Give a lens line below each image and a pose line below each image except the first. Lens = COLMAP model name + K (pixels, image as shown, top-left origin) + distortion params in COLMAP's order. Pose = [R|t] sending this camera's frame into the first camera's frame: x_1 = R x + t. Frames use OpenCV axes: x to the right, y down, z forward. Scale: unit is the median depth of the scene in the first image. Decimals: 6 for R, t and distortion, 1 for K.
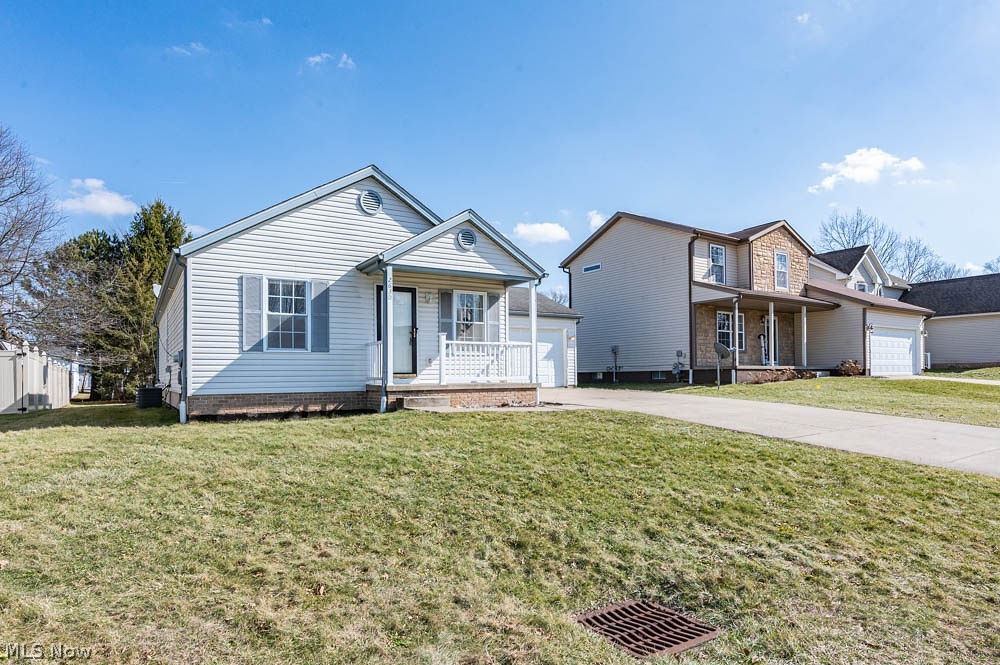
lens RADIAL K [[575.9, 0, 499.8], [0, 575.9, 369.5], [0, 0, 1]] dist [-0.000932, -0.000055]
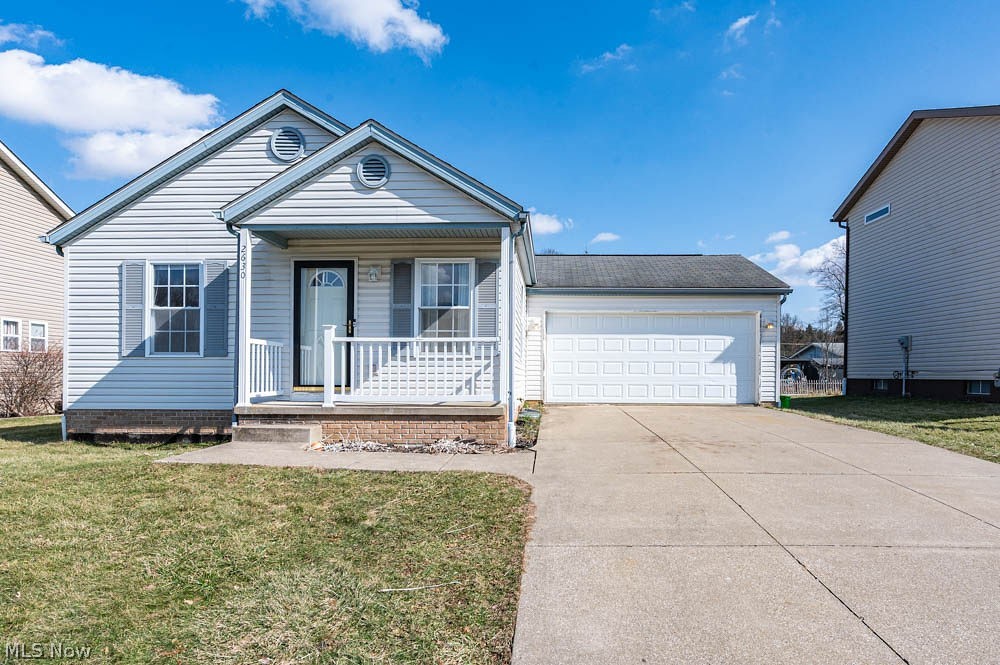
lens RADIAL K [[583.7, 0, 501.9], [0, 583.7, 377.3], [0, 0, 1]] dist [0.001203, 0.000267]
pose [[0.833794, 0.013171, -0.551919, 0.418251], [-0.003406, 0.999819, 0.018714, -0.018983], [0.552065, -0.013723, 0.833688, 0.572290]]
